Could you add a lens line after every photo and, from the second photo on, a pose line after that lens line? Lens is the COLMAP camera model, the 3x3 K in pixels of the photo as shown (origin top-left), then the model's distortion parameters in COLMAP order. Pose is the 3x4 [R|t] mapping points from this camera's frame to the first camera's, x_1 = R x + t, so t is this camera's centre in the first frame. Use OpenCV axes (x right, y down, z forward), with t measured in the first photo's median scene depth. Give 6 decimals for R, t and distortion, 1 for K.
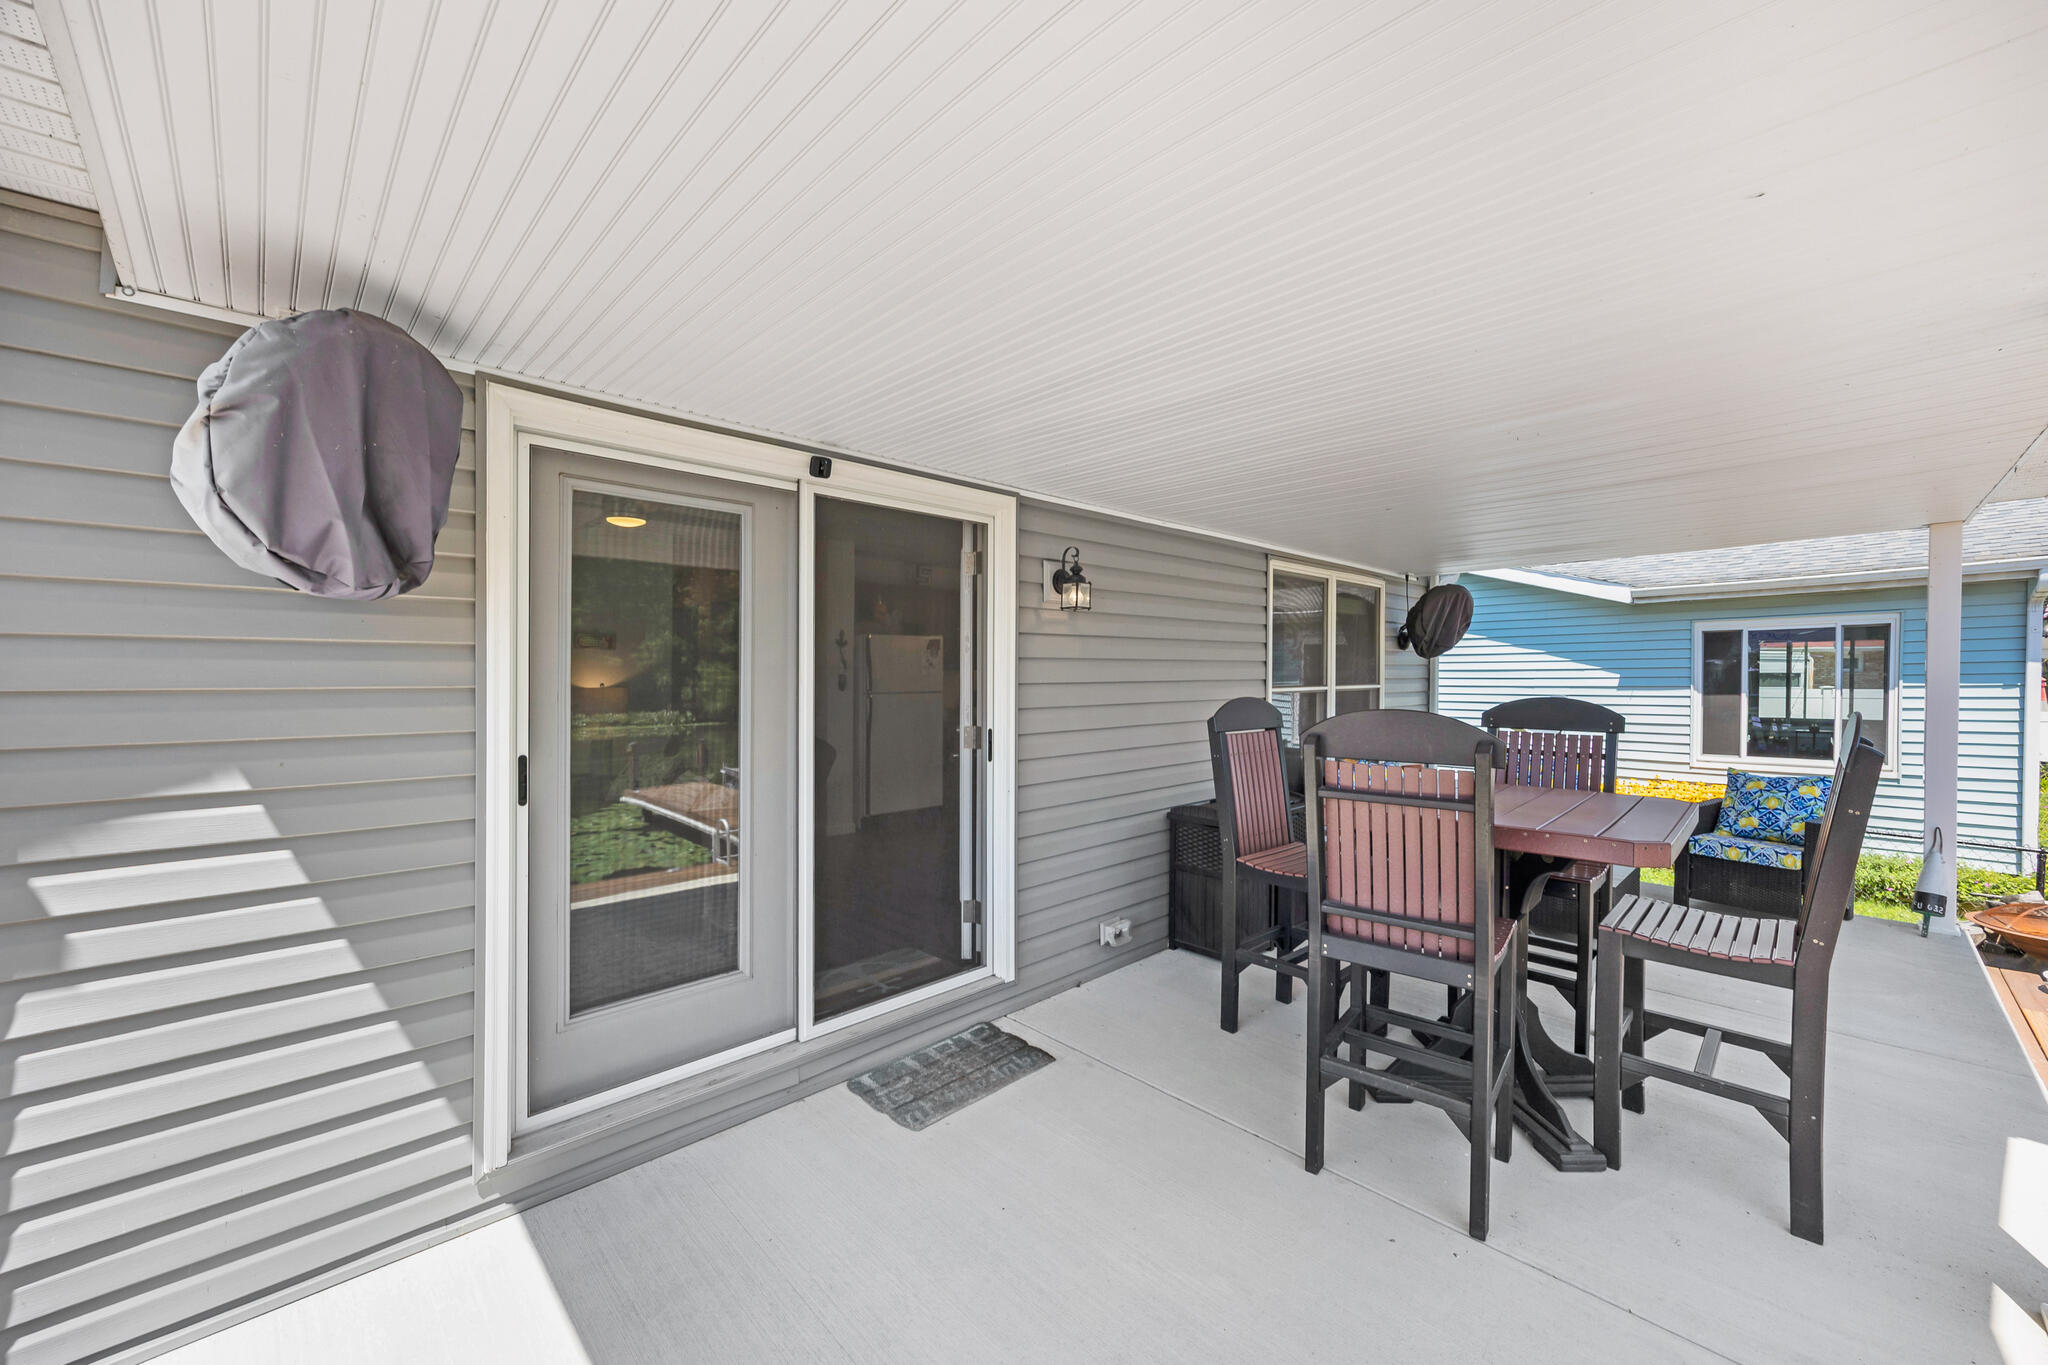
lens RADIAL K [[799.6, 0, 1030.7], [0, 799.6, 680.6], [0, 0, 1]] dist [0.000166, -0.000245]
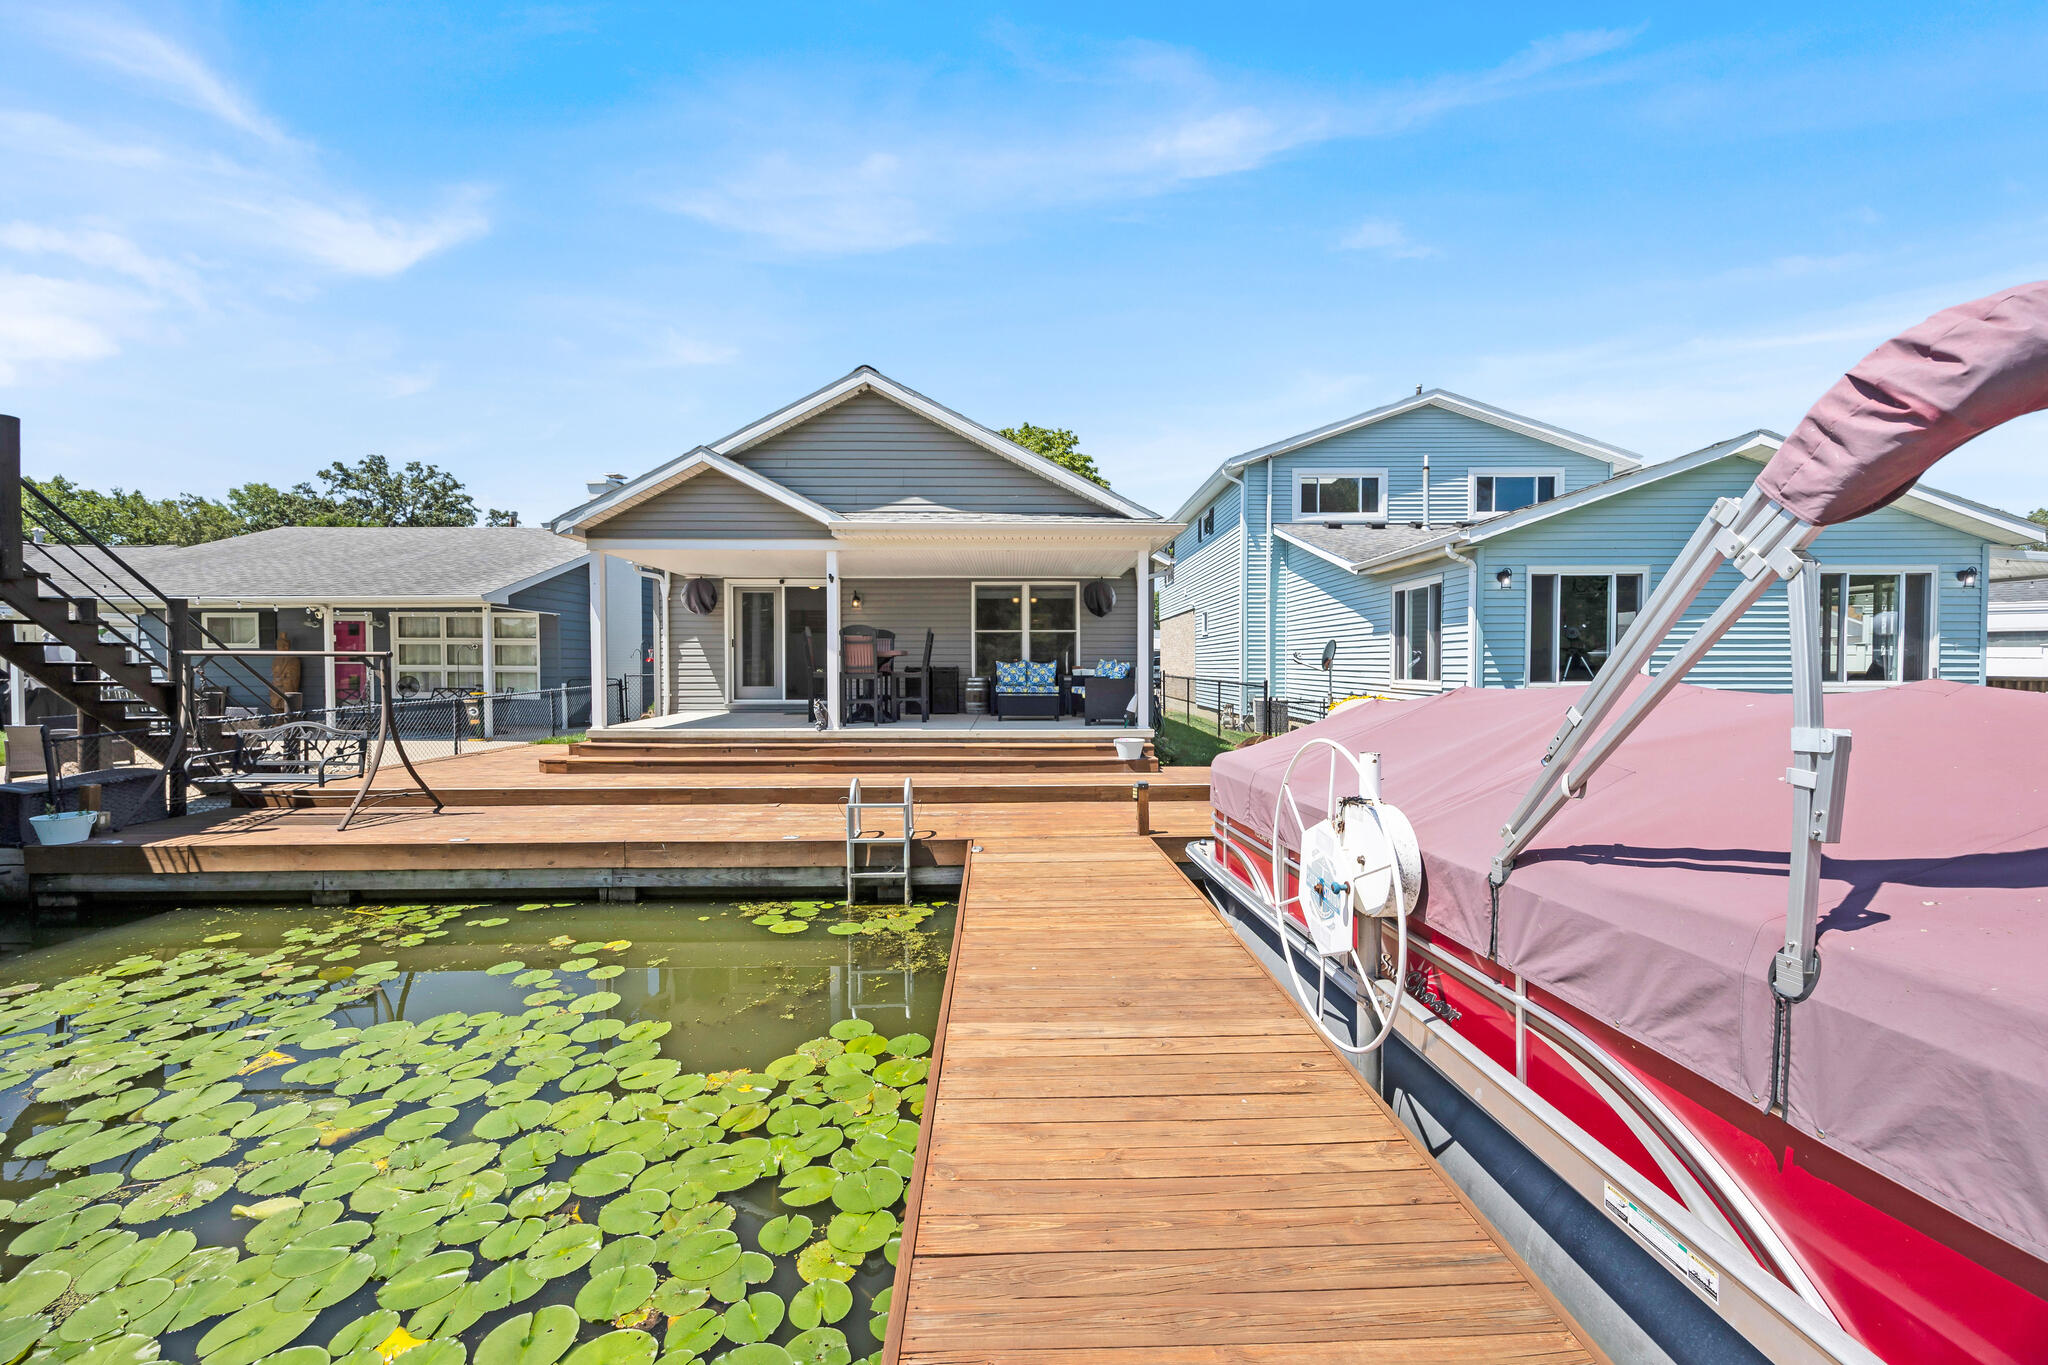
lens RADIAL K [[777.2, 0, 1021.3], [0, 777.2, 681.2], [0, 0, 1]] dist [-0.000909, -0.000397]
pose [[0.719648, 0.028340, -0.693760, 4.003286], [-0.006150, 0.999388, 0.034446, 0.159237], [0.694311, -0.020522, 0.719382, -1.358974]]
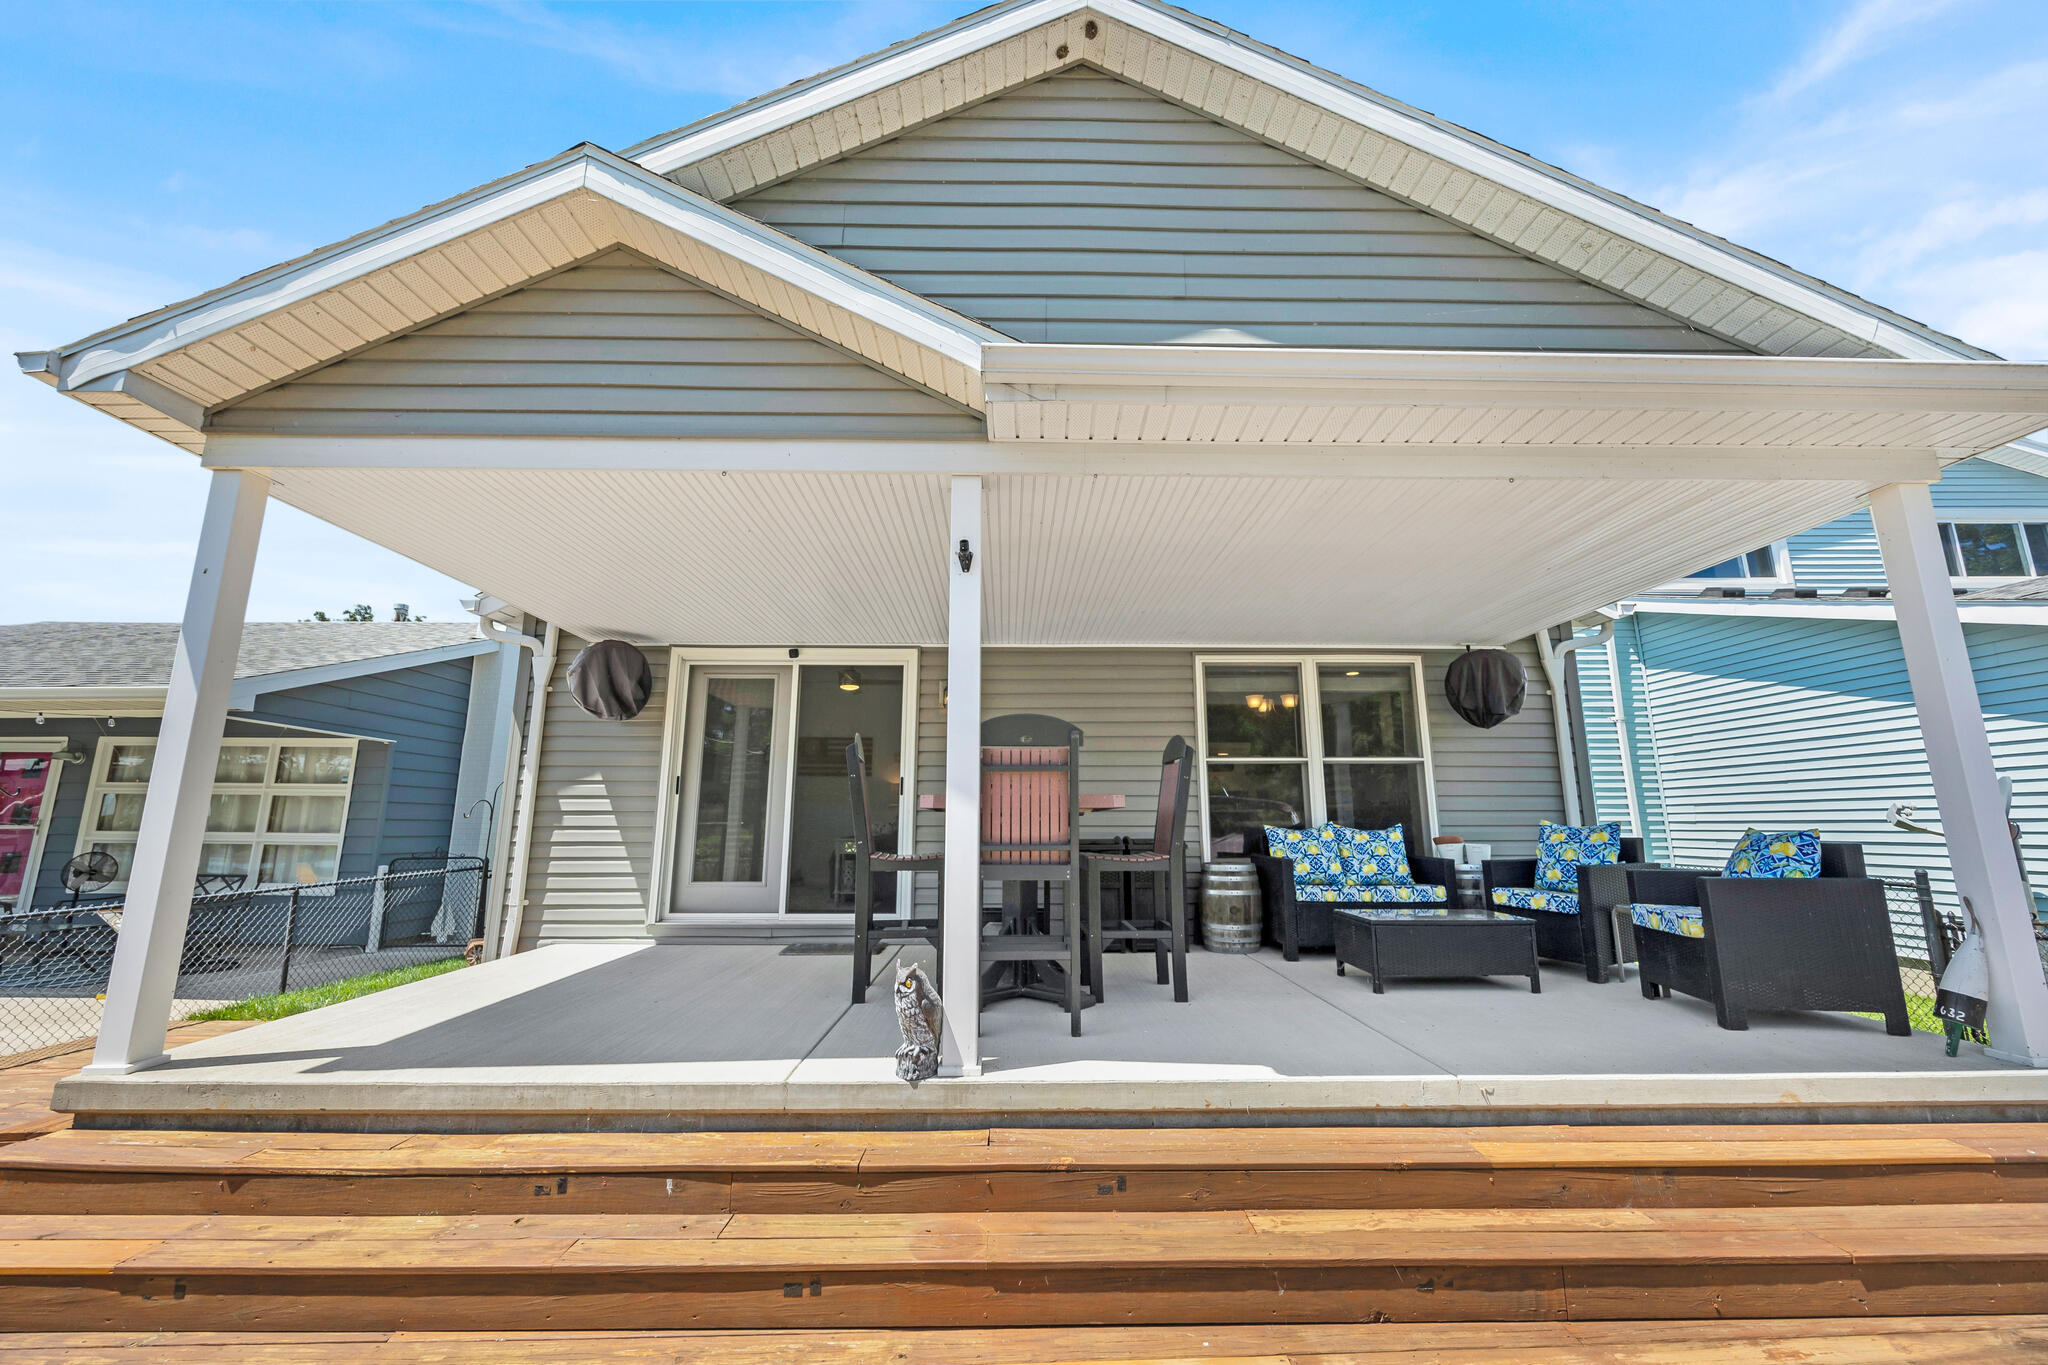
lens RADIAL K [[775.9, 0, 1021.2], [0, 775.9, 679.7], [0, 0, 1]] dist [-0.003460, -0.000351]
pose [[0.721327, -0.117856, -0.682494, 1.676717], [-0.006429, 0.984234, -0.176756, 0.187151], [0.692565, 0.131886, 0.709196, -0.095151]]
